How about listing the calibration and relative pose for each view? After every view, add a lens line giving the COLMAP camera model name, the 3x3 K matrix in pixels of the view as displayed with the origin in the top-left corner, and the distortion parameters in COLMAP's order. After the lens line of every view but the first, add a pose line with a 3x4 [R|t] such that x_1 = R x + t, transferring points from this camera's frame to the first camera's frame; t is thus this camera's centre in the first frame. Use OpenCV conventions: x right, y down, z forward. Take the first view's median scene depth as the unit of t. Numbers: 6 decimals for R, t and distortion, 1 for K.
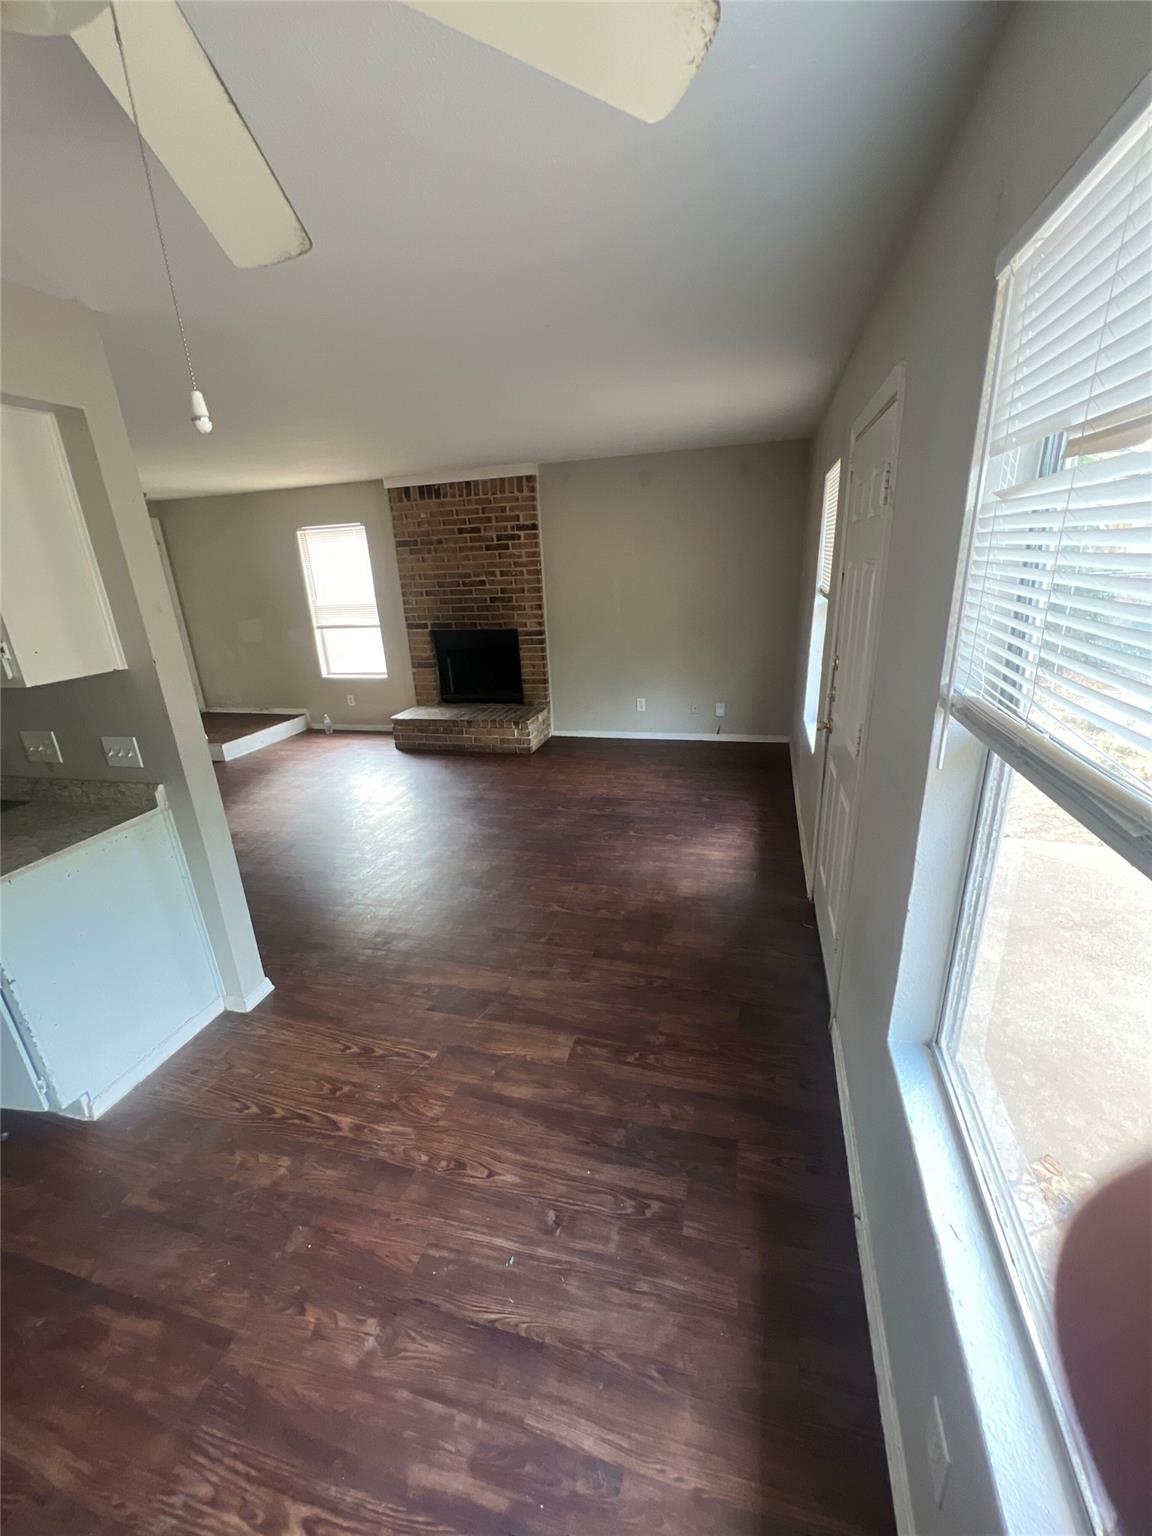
lens RADIAL K [[611.8, 0, 579.2], [0, 611.8, 761.0], [0, 0, 1]] dist [-0.003557, 0.000538]
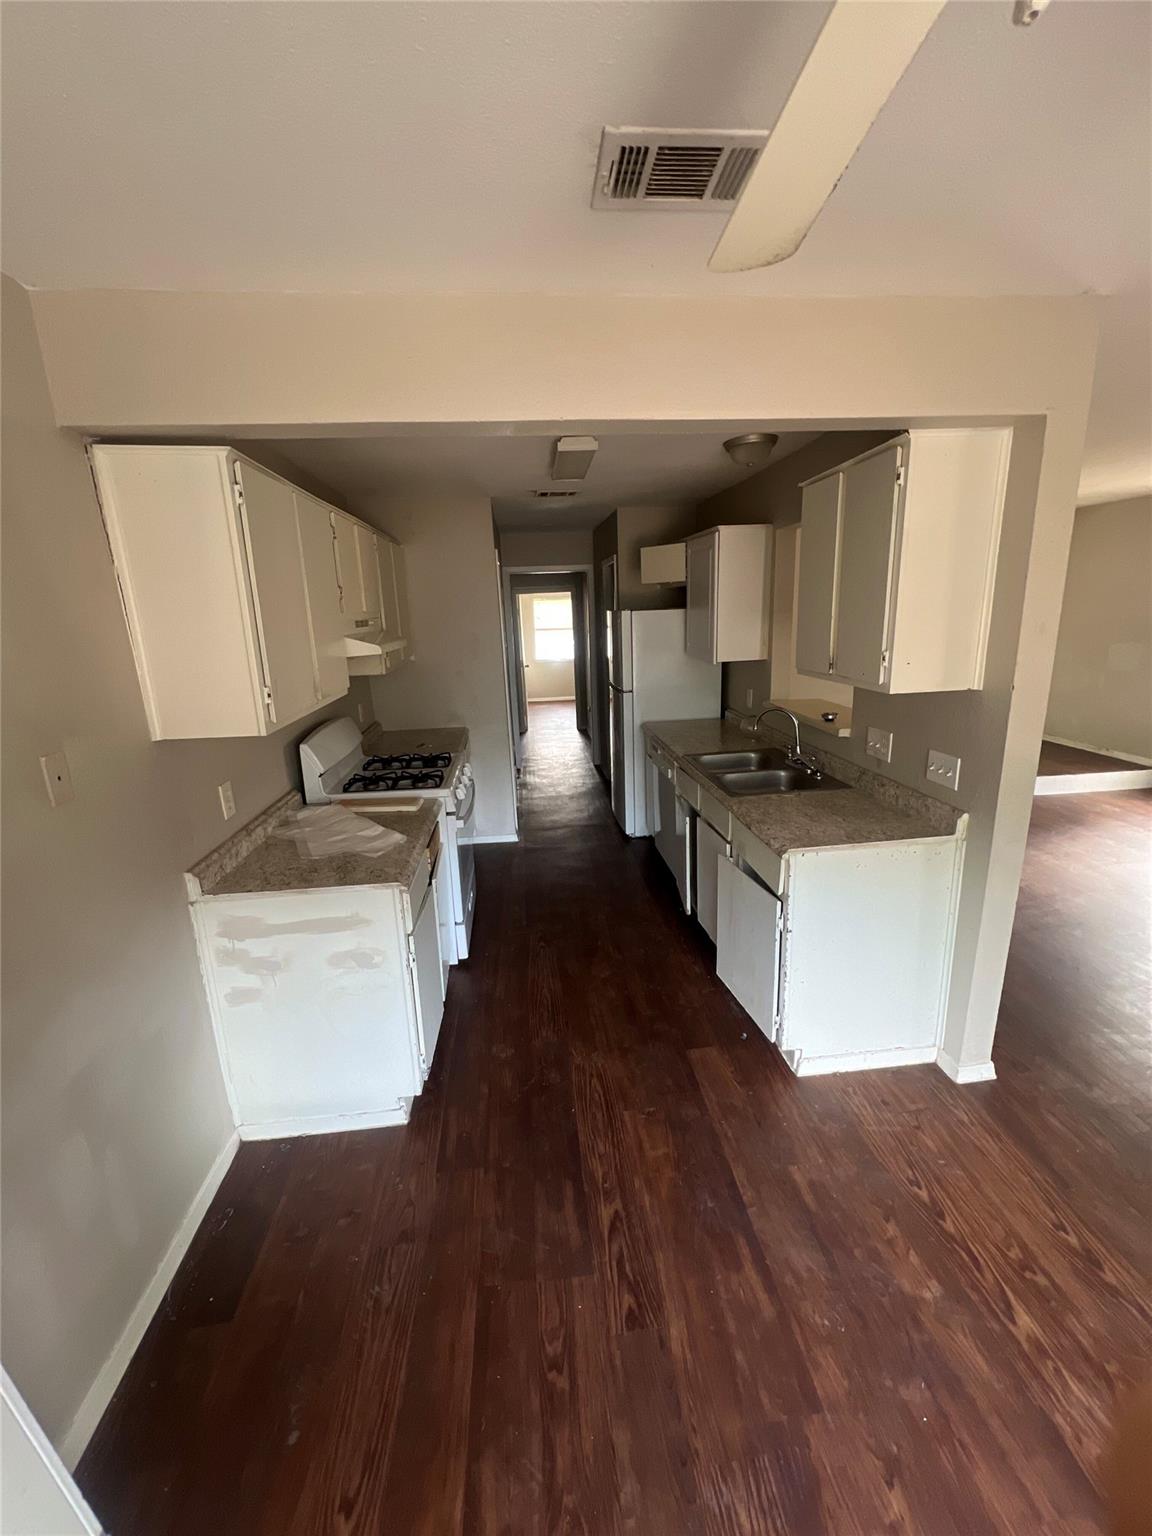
lens RADIAL K [[611.8, 0, 580.1], [0, 611.8, 761.5], [0, 0, 1]] dist [-0.003557, 0.000538]
pose [[0.363138, 0.263843, -0.893598, -0.082344], [-0.278445, 0.945971, 0.166153, -0.027782], [0.889156, 0.188481, 0.416984, 0.064092]]
